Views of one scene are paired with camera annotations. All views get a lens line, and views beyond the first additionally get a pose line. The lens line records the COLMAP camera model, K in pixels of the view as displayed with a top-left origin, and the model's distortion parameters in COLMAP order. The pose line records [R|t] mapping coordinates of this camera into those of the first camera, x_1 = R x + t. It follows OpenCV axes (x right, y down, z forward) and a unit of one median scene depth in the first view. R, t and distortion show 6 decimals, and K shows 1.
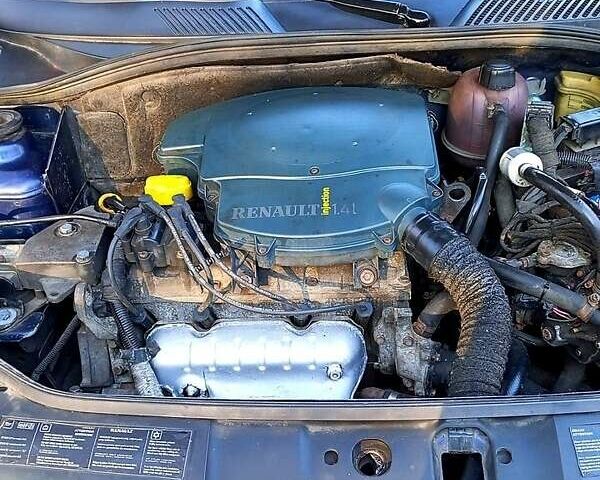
lens RADIAL K [[781.7, 0, 300.0], [0, 781.7, 240.0], [0, 0, 1]] dist [0.067751, 0.007844]
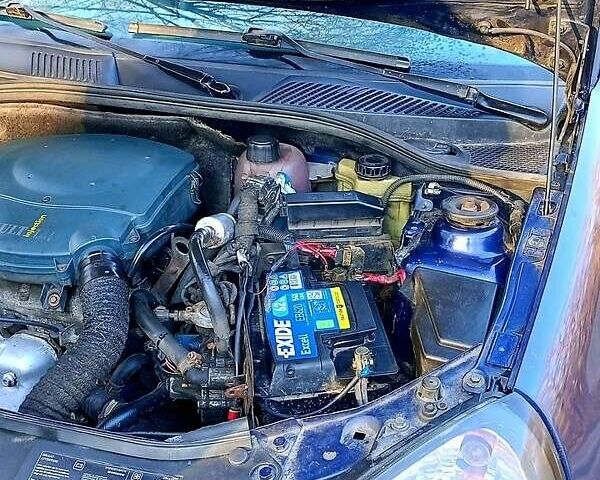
lens RADIAL K [[781.7, 0, 300.0], [0, 781.7, 240.0], [0, 0, 1]] dist [0.067751, 0.007844]
pose [[0.942354, 0.186801, -0.277621, 0.603766], [-0.213312, 0.974594, -0.068296, -0.028670], [0.257810, 0.123579, 0.958260, 0.014636]]
